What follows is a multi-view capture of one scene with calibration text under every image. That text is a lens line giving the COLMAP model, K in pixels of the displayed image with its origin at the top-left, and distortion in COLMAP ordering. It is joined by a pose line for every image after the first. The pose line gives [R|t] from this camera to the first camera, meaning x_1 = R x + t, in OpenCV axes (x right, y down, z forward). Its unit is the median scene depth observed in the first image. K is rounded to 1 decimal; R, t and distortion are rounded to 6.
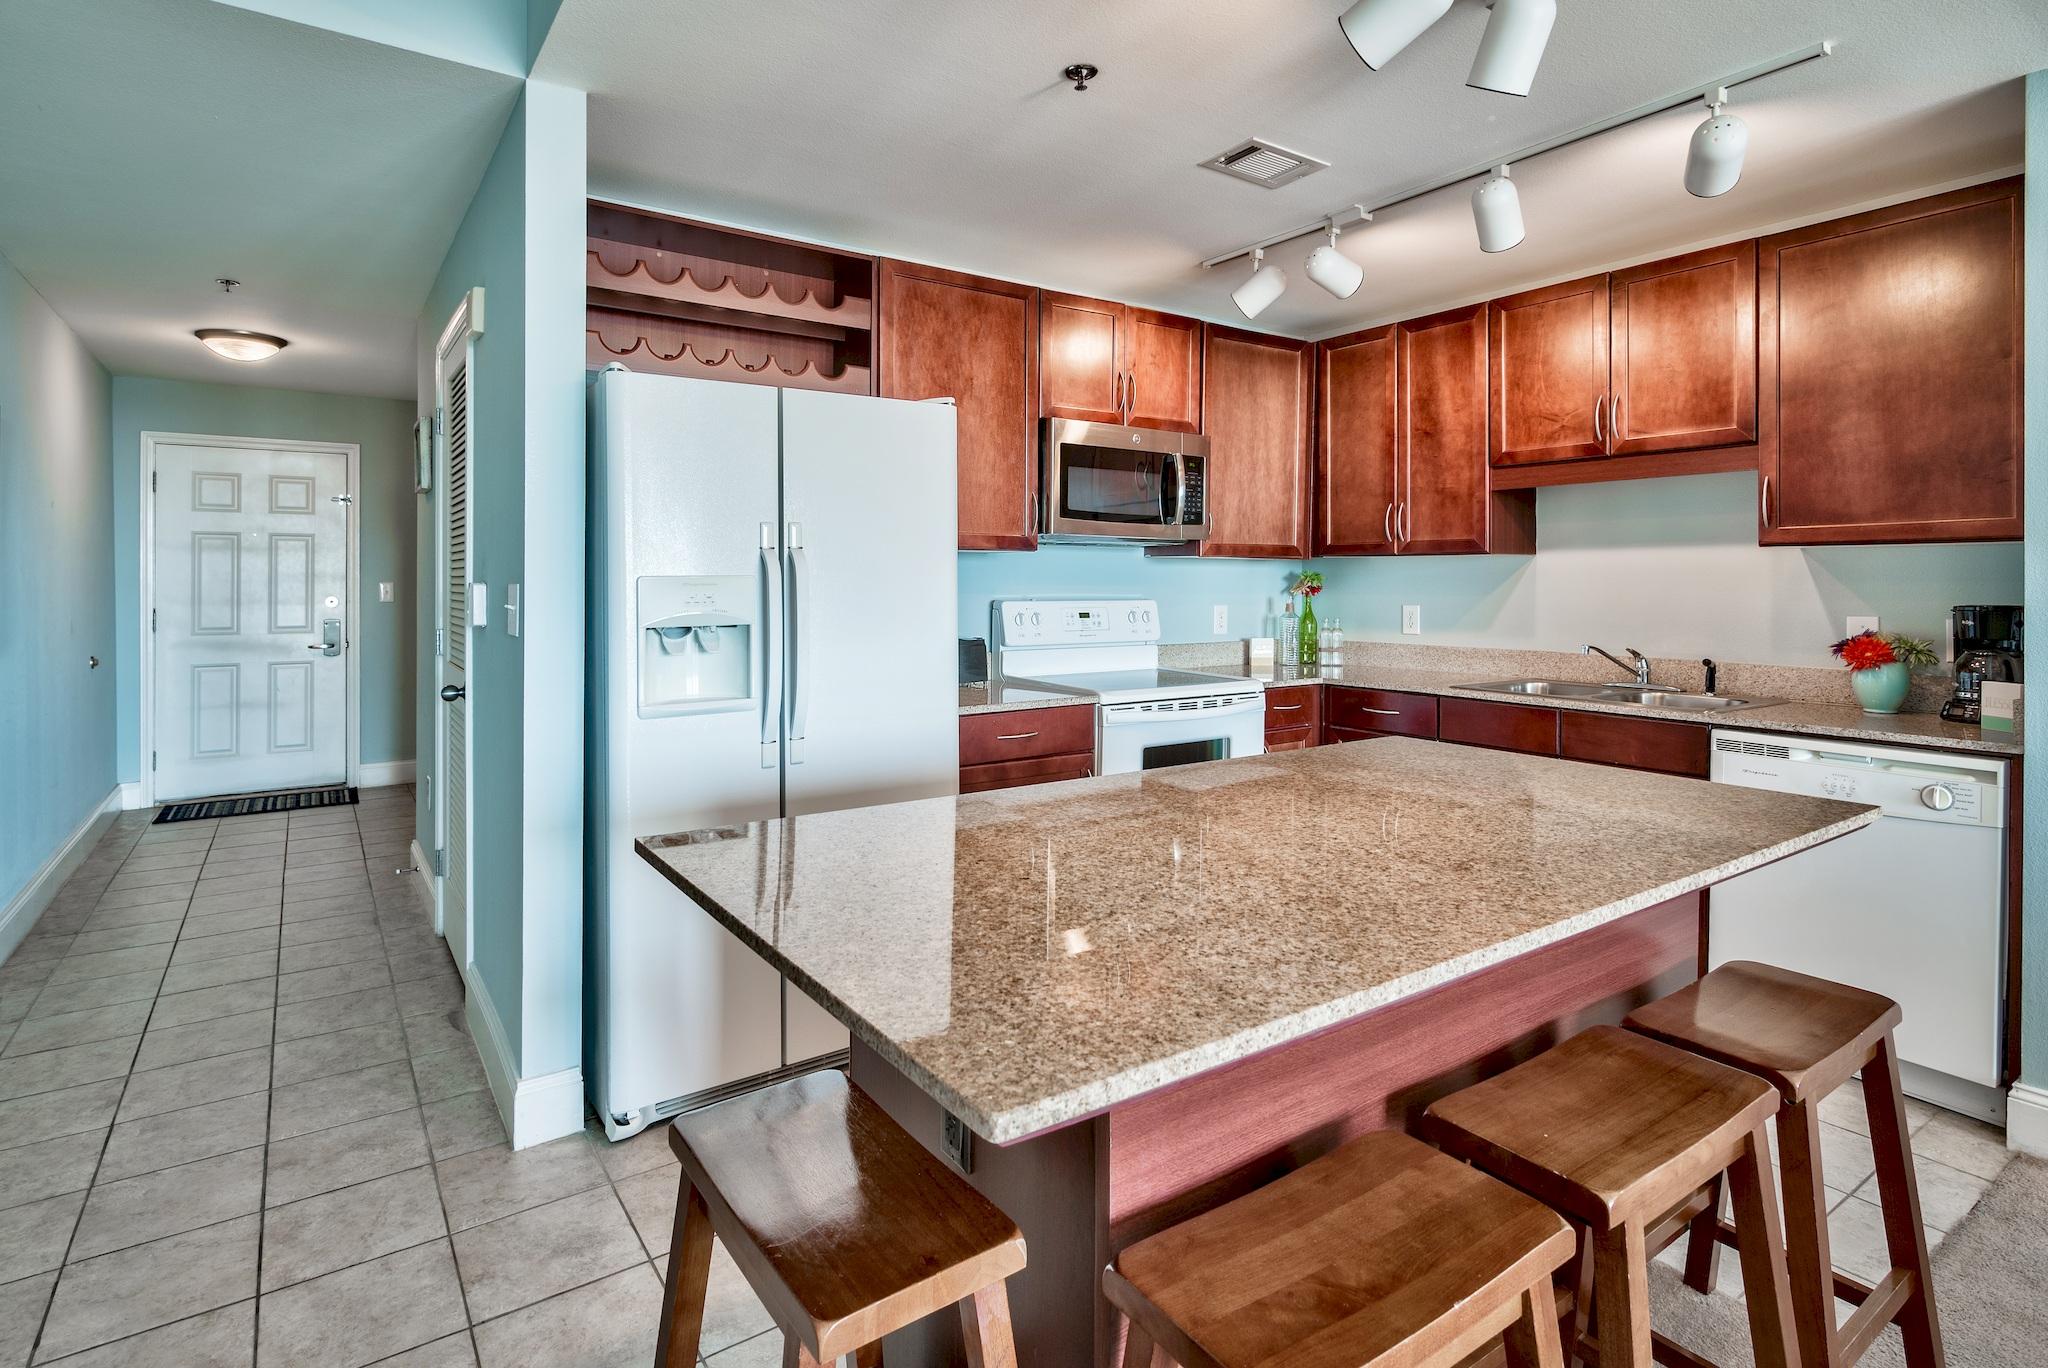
lens RADIAL K [[1019.9, 0, 1015.1], [0, 1019.9, 571.7], [0, 0, 1]] dist [0.000561, 0.000049]
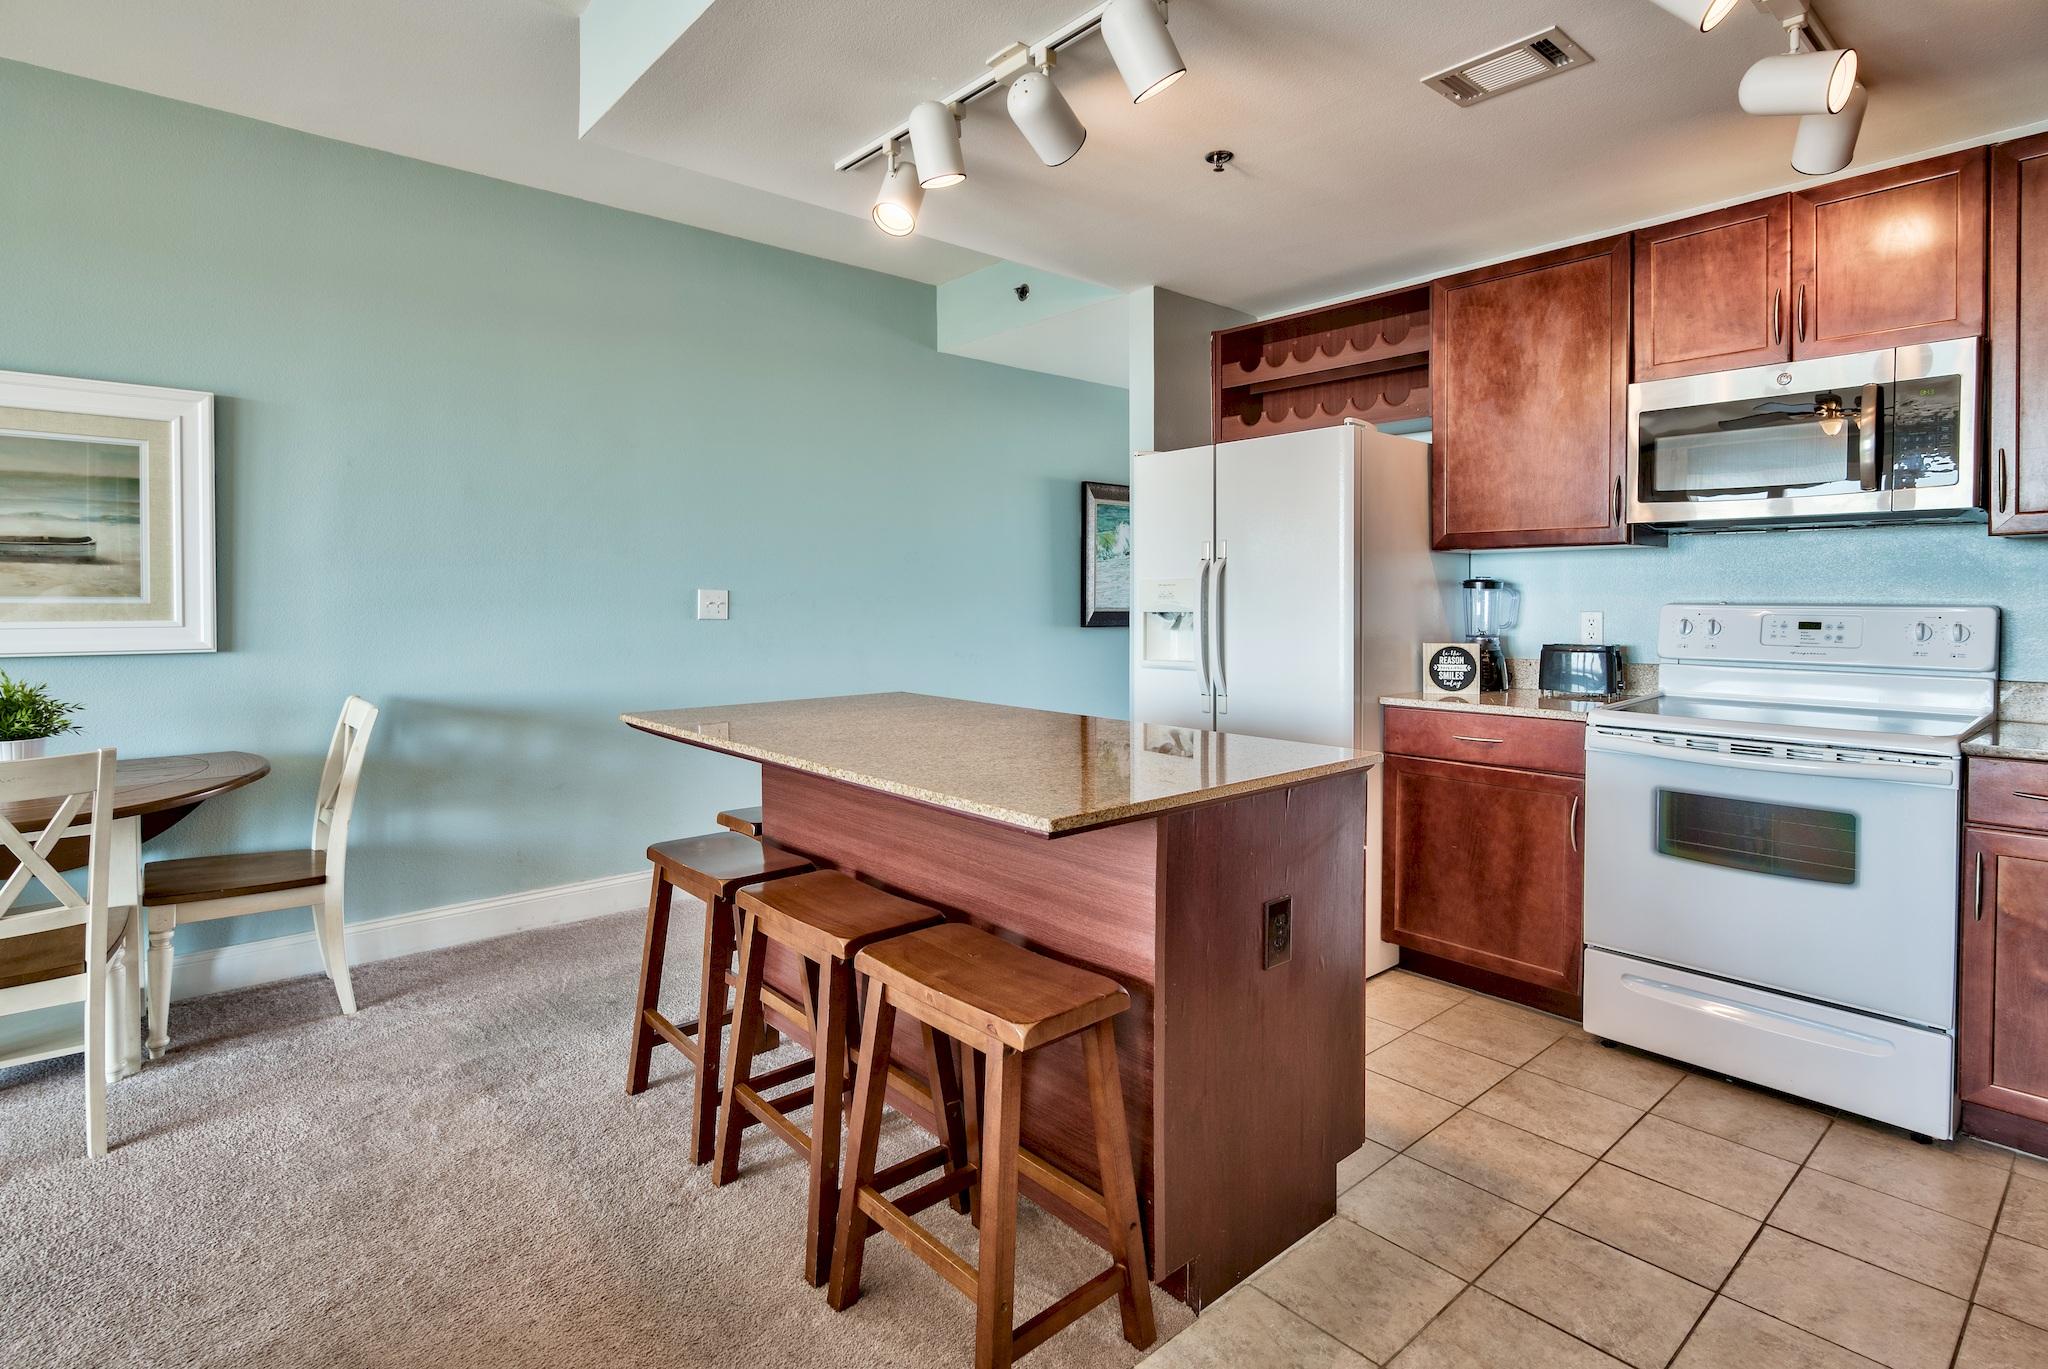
lens RADIAL K [[1036.2, 0, 1024.4], [0, 1036.2, 608.6], [0, 0, 1]] dist [0.000818, -0.000242]
pose [[0.120020, 0.014372, -0.992667, 0.887588], [0.013602, 0.999778, 0.016119, 0.013408], [0.992678, -0.015437, 0.119798, 0.429434]]
